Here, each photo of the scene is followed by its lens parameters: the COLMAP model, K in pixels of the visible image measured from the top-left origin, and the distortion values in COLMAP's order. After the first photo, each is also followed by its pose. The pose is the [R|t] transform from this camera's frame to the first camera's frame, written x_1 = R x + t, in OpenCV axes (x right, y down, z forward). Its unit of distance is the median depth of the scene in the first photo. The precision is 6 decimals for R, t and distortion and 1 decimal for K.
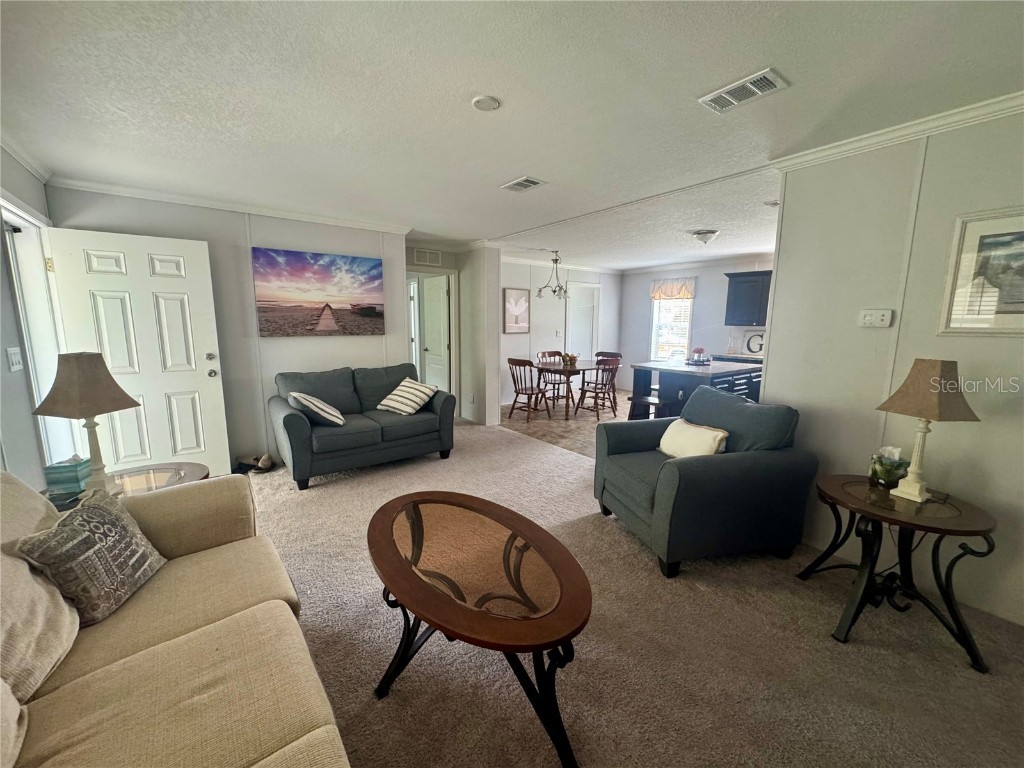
lens RADIAL K [[409.2, 0, 510.1], [0, 409.2, 384.2], [0, 0, 1]] dist [0.000554, 0.000126]
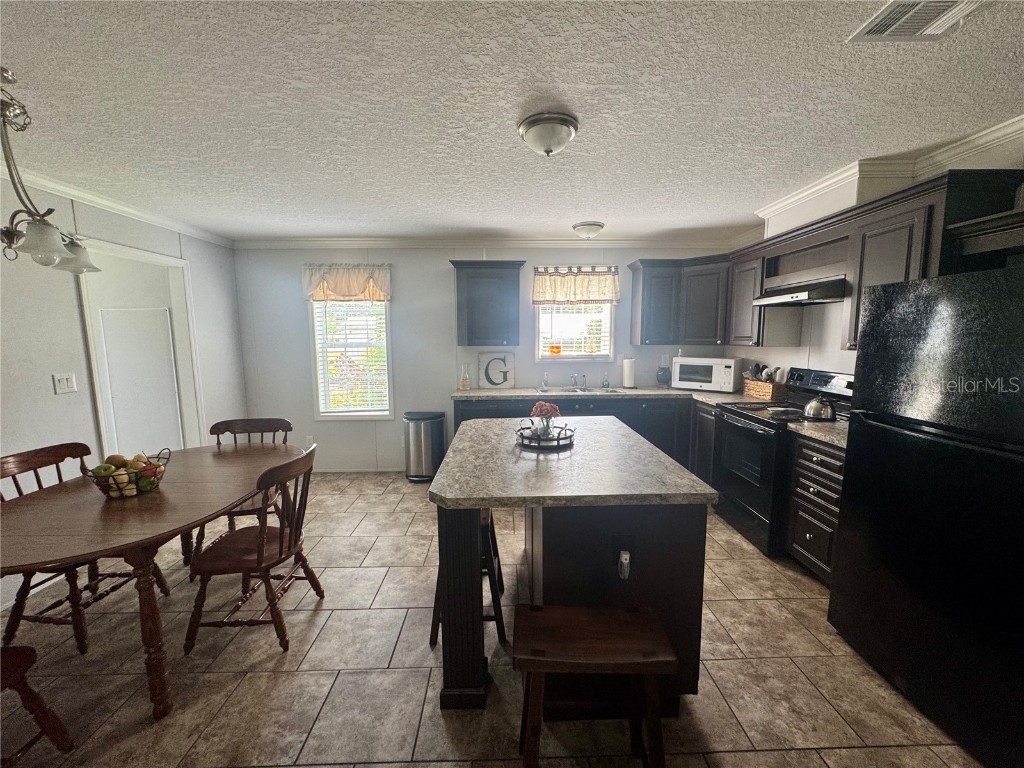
lens RADIAL K [[409.2, 0, 510.1], [0, 409.2, 384.2], [0, 0, 1]] dist [0.000554, 0.000126]
pose [[0.586171, -0.109493, 0.802755, 0.105559], [0.138068, 0.989832, 0.034193, -0.140964], [-0.798337, 0.090792, 0.595328, 0.843434]]
